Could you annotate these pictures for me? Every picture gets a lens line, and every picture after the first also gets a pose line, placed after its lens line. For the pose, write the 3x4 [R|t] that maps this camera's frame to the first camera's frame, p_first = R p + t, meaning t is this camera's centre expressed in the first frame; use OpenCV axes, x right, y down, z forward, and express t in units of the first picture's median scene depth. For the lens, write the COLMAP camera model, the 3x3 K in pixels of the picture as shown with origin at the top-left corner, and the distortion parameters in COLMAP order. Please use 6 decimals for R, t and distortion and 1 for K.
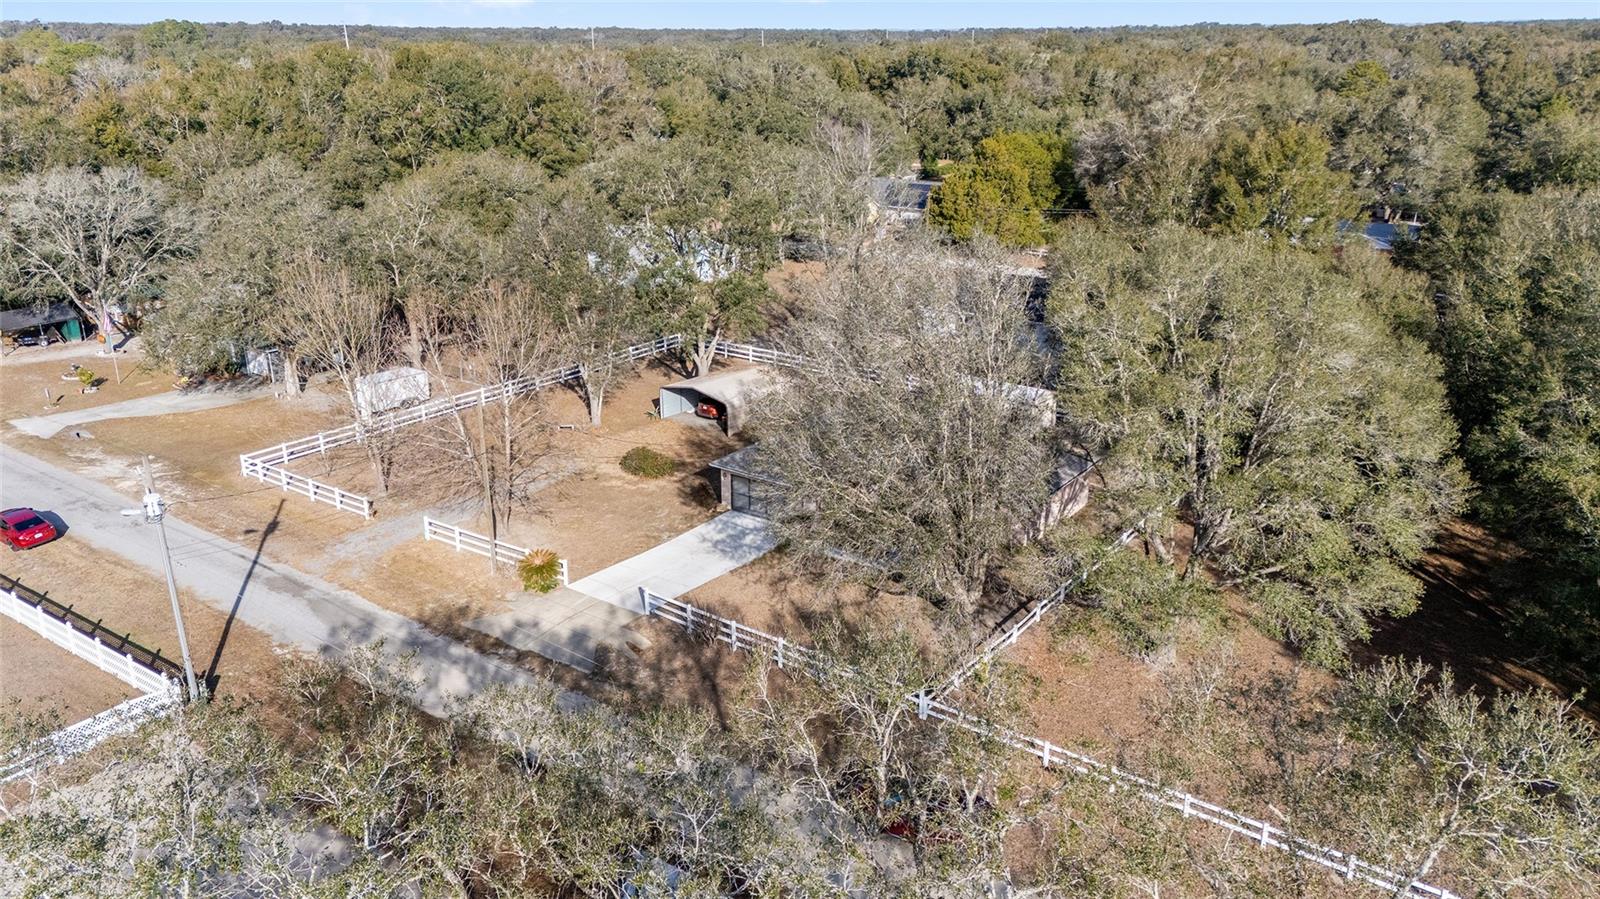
lens RADIAL K [[1173.3, 0, 808.0], [0, 1173.3, 453.6], [0, 0, 1]] dist [0.061101, -0.013982]
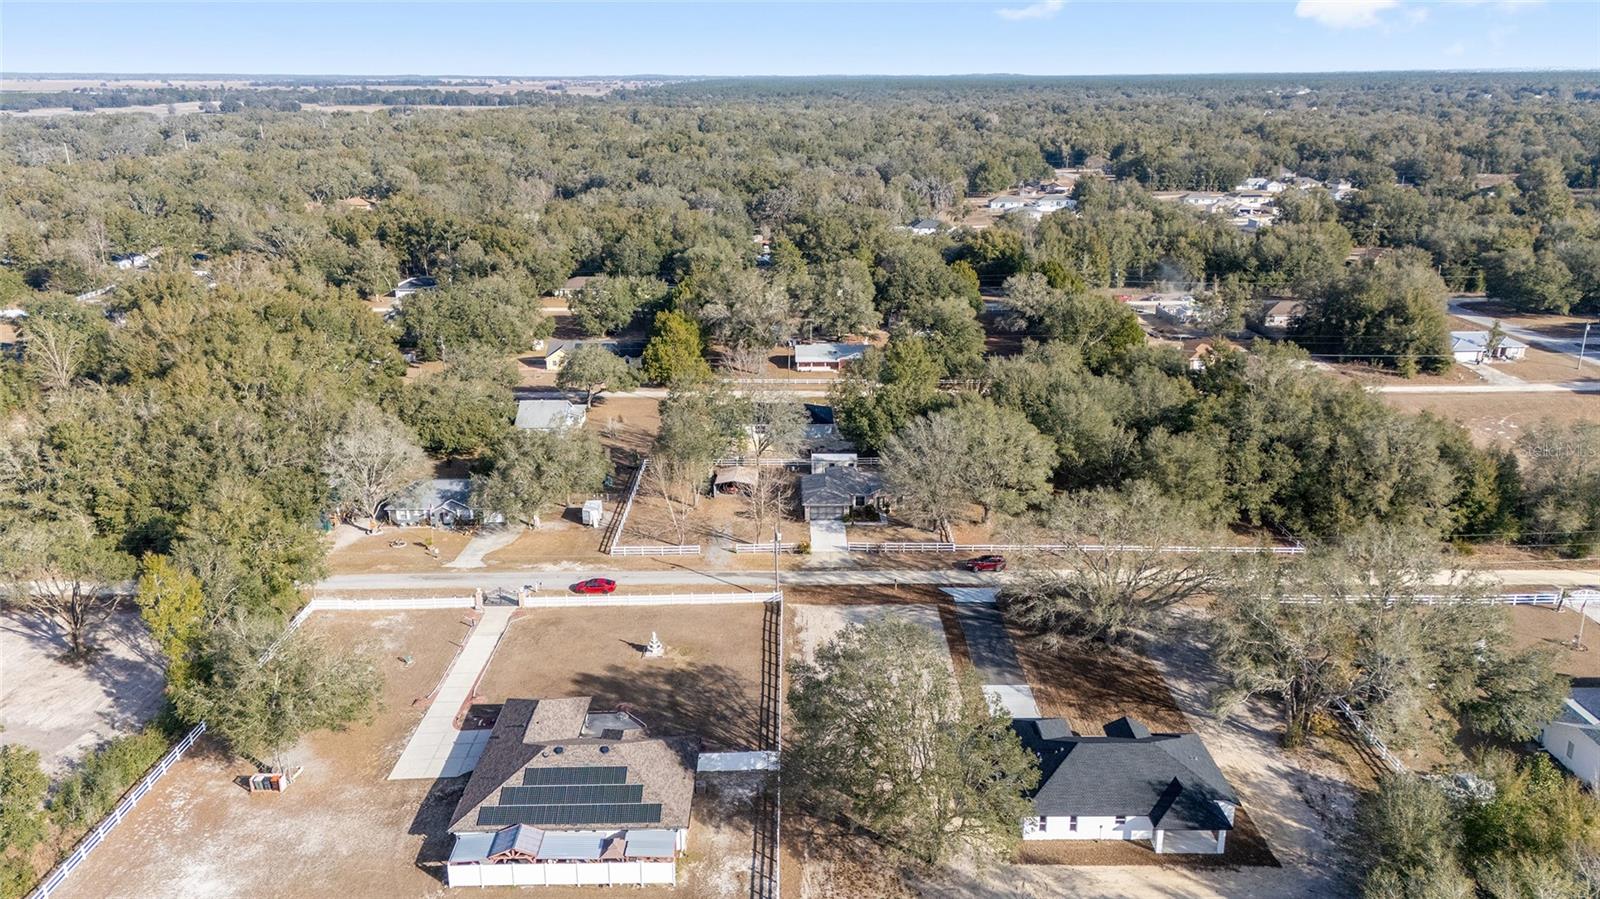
lens RADIAL K [[1173.3, 0, 800.4], [0, 1173.3, 449.3], [0, 0, 1]] dist [0.061101, -0.013982]
pose [[0.805234, -0.179194, 0.565233, -1.545726], [0.201607, 0.979191, 0.023219, -0.173817], [-0.557632, 0.095258, 0.824605, -1.170867]]
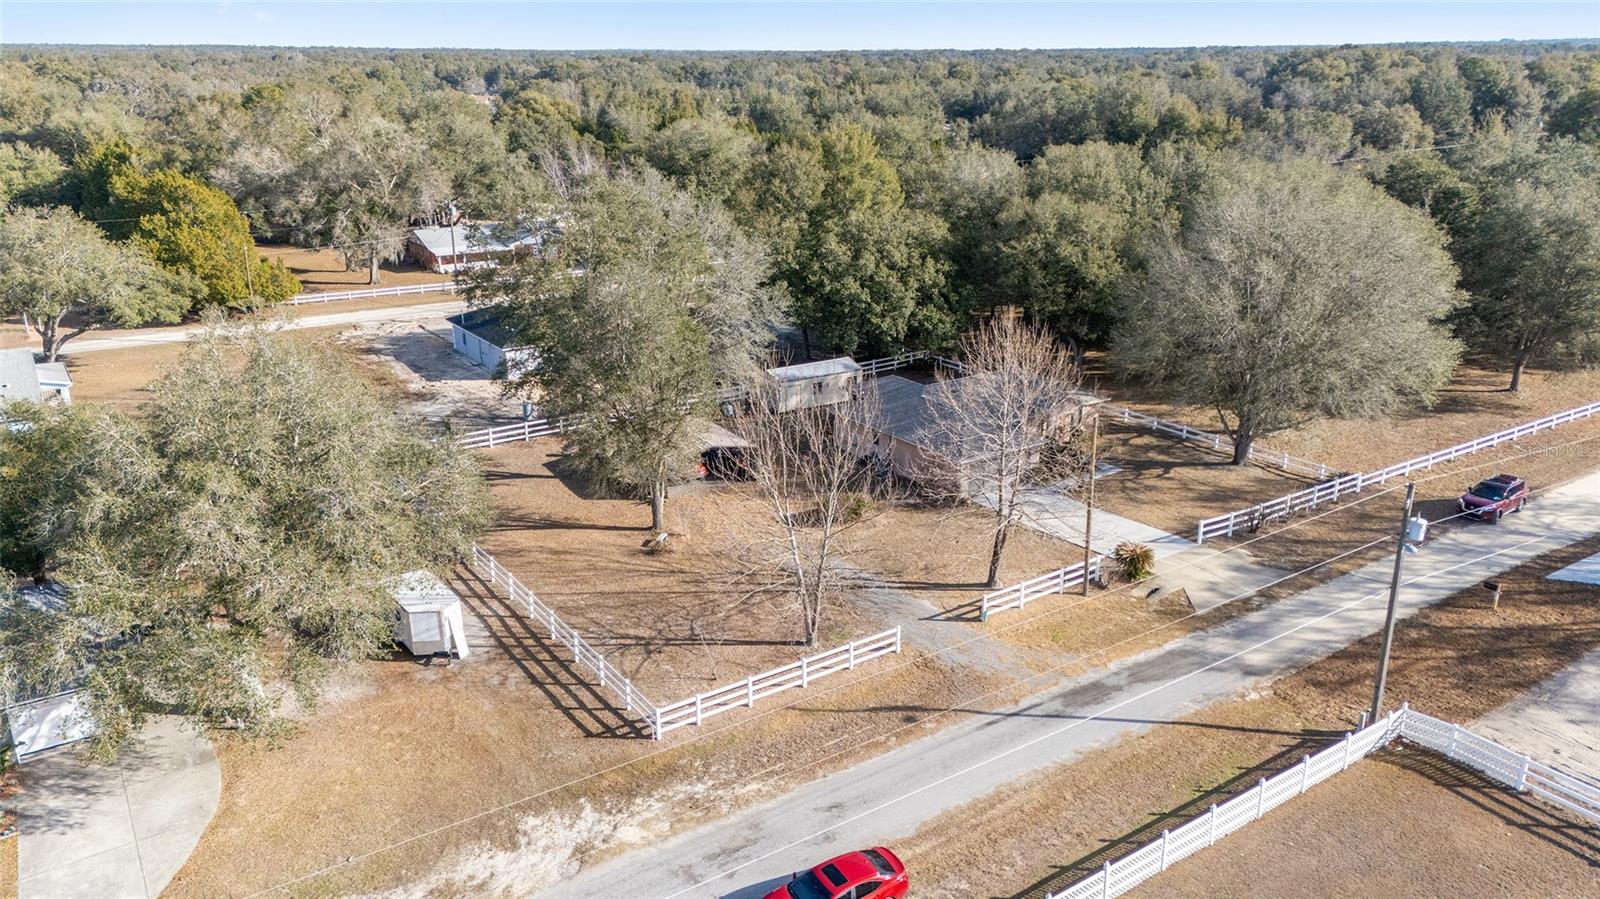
lens RADIAL K [[1173.3, 0, 803.9], [0, 1173.3, 448.8], [0, 0, 1]] dist [0.061101, -0.013982]
pose [[0.336643, -0.295958, 0.893913, -1.060175], [0.316616, 0.929626, 0.188546, -0.243656], [-0.886806, 0.219555, 0.406657, 0.696190]]
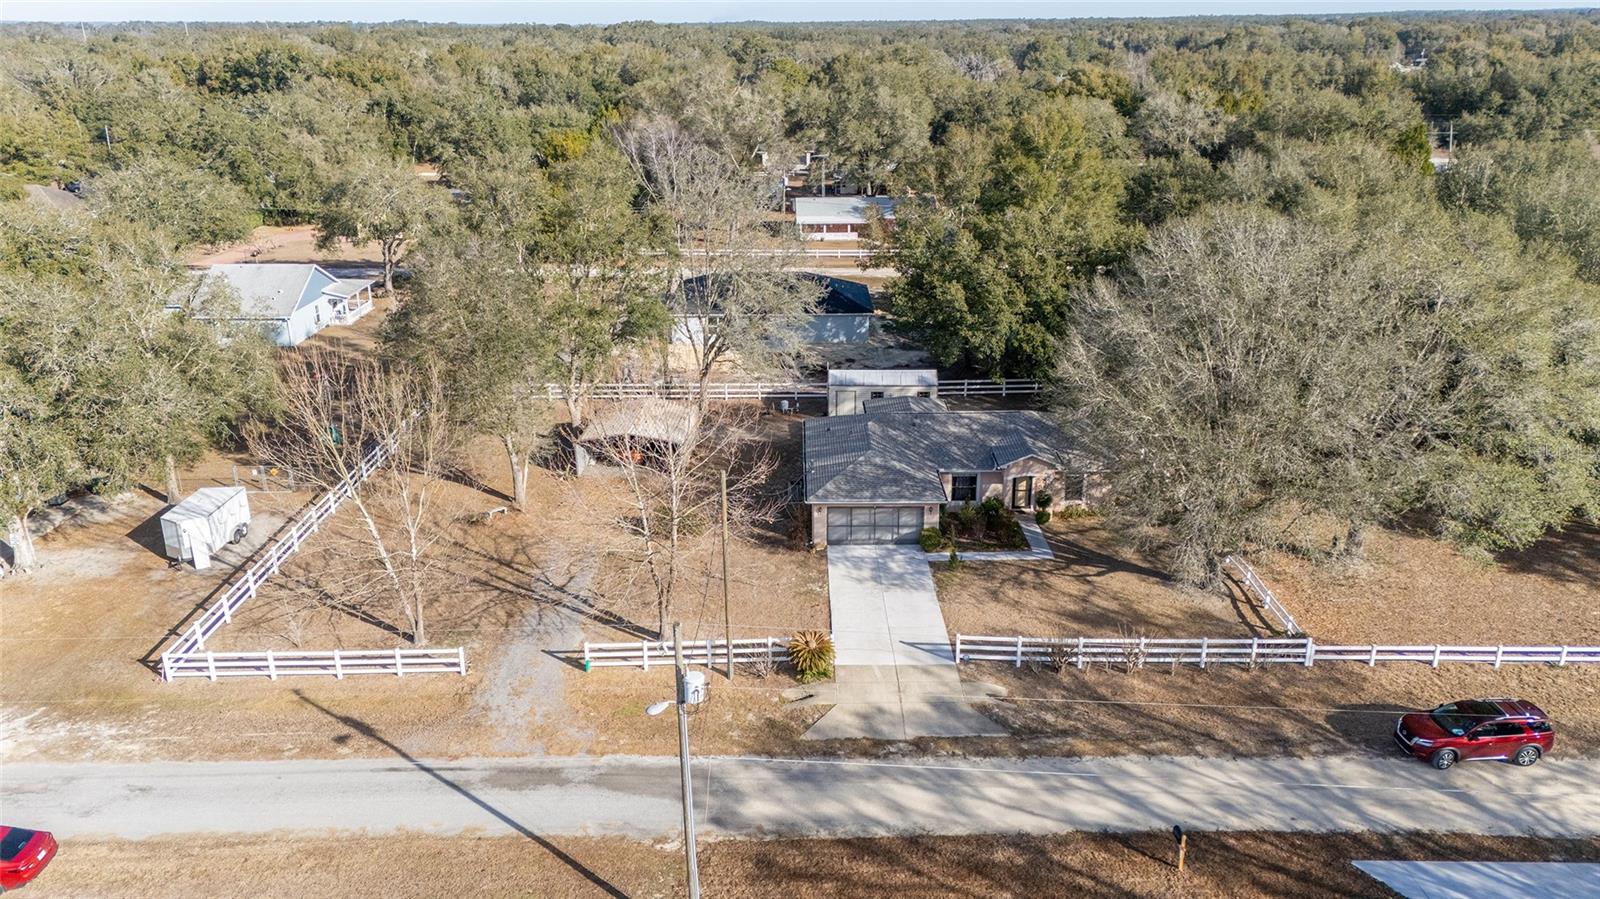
lens RADIAL K [[1173.3, 0, 796.9], [0, 1173.3, 452.6], [0, 0, 1]] dist [0.061101, -0.013982]
pose [[0.810975, -0.203664, 0.548490, -0.579308], [0.202933, 0.977177, 0.062795, -0.086825], [-0.548761, 0.060381, 0.833796, 0.241357]]
